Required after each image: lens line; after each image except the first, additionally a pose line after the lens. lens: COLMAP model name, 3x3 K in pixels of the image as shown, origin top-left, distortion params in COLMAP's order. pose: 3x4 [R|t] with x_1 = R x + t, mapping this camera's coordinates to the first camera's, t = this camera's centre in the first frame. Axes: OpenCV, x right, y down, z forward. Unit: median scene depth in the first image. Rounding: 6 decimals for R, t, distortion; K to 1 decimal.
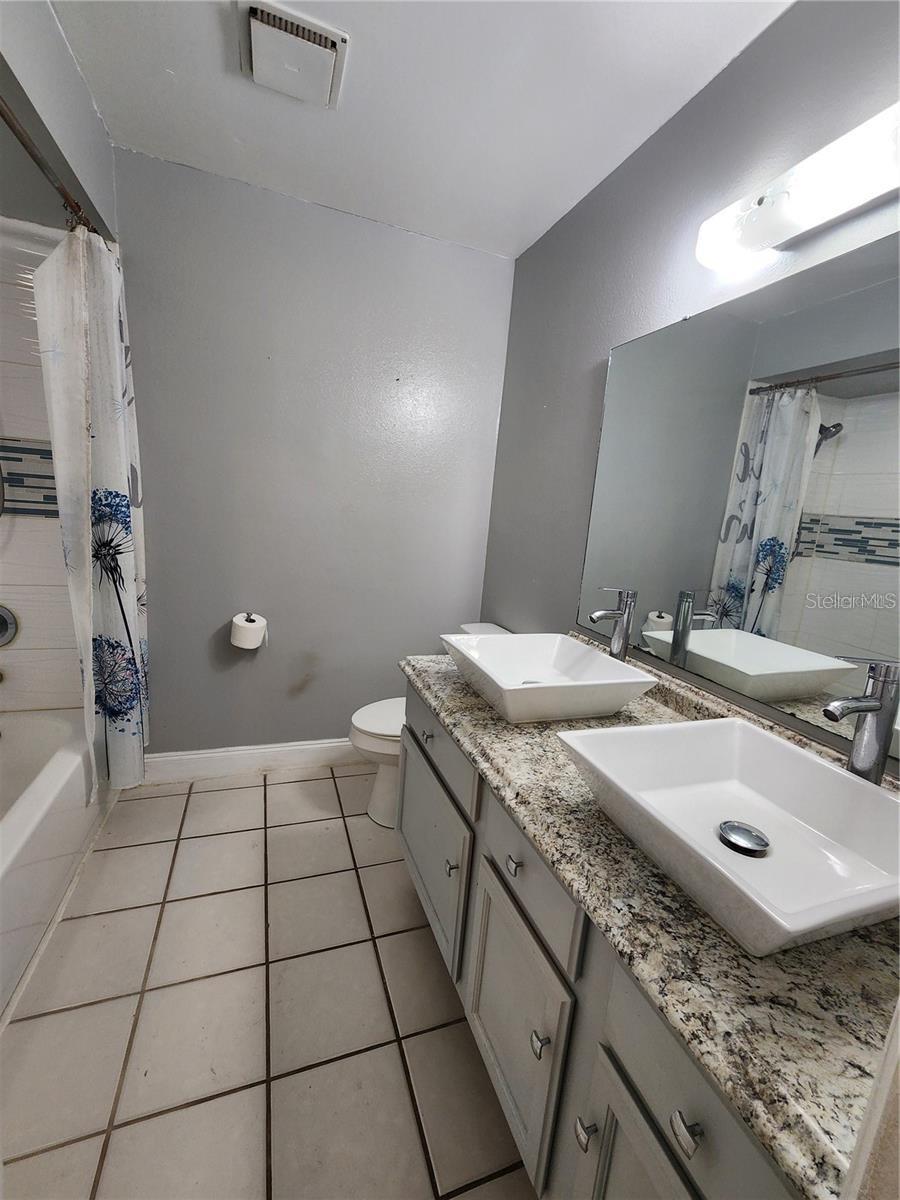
lens RADIAL K [[492.4, 0, 449.2], [0, 492.4, 602.7], [0, 0, 1]] dist [0.002903, -0.000776]
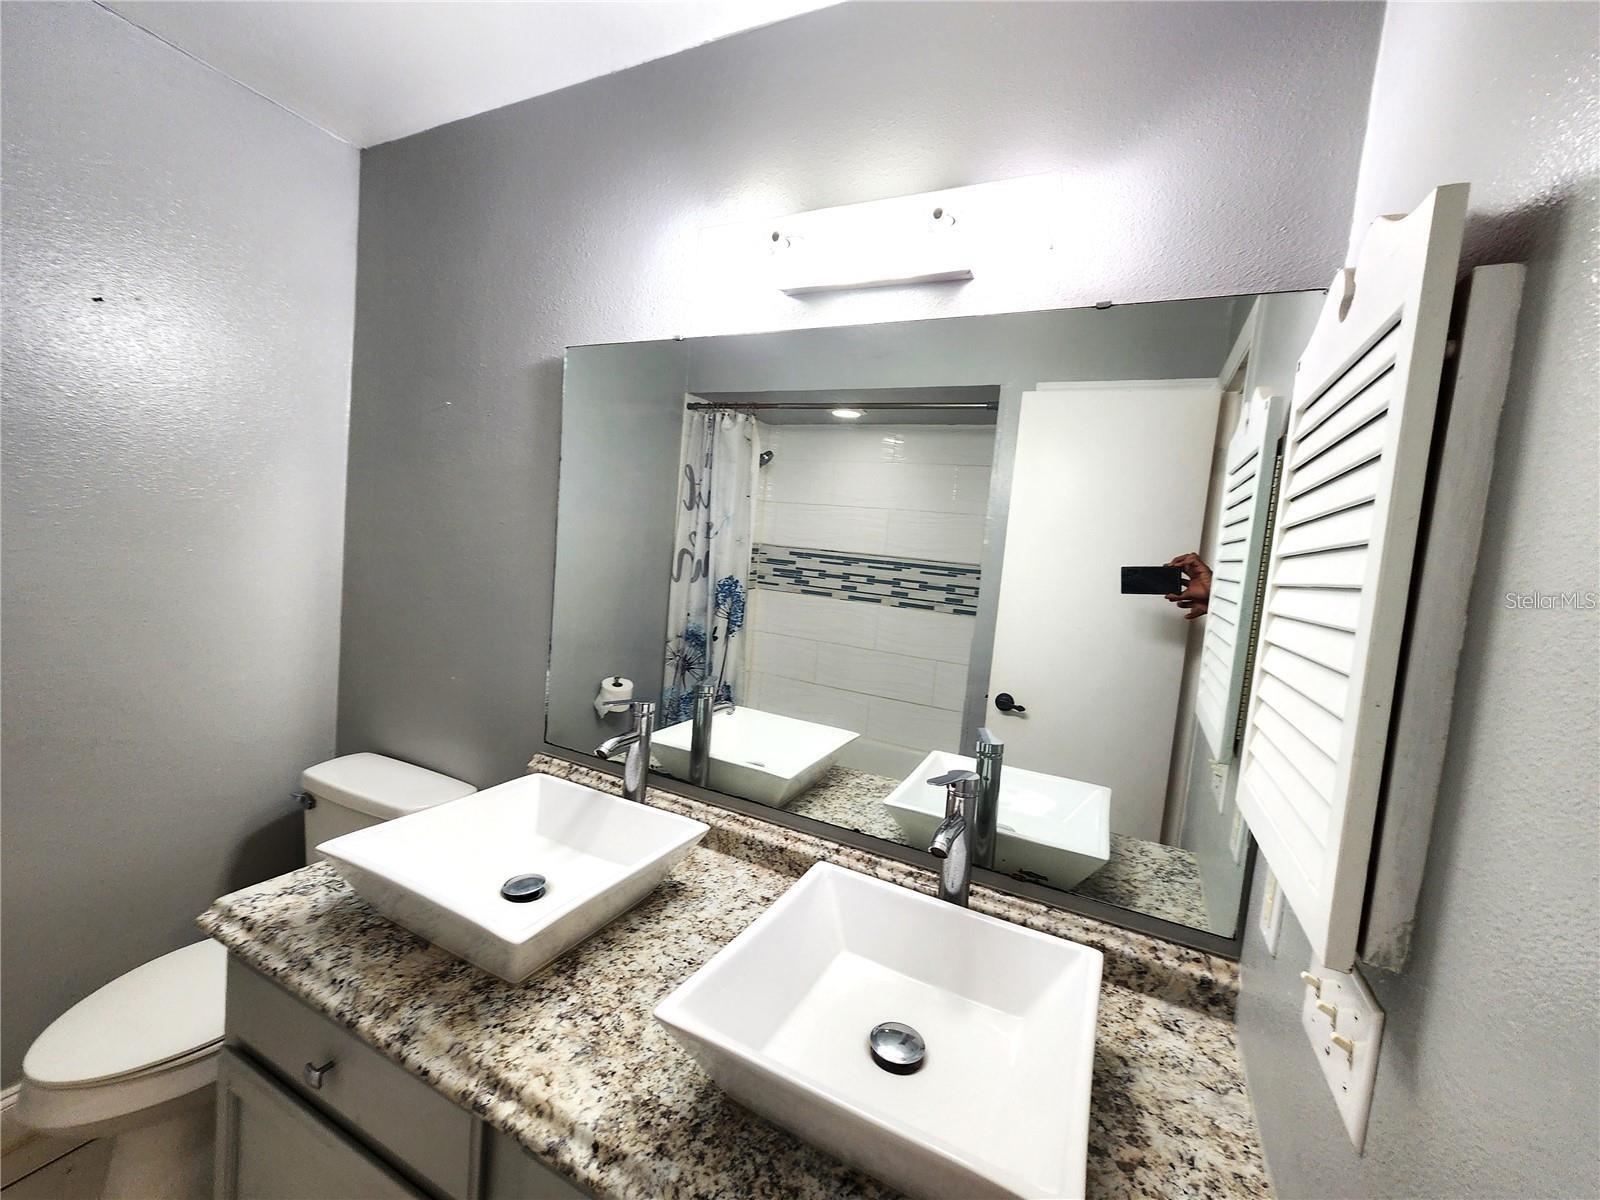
lens RADIAL K [[656.6, 0, 796.9], [0, 656.6, 602.9], [0, 0, 1]] dist [0.002903, -0.000776]
pose [[0.729648, -0.071858, 0.680037, -0.110824], [0.105067, 0.994436, -0.007652, -0.140300], [-0.675703, 0.077033, 0.733138, 0.157628]]
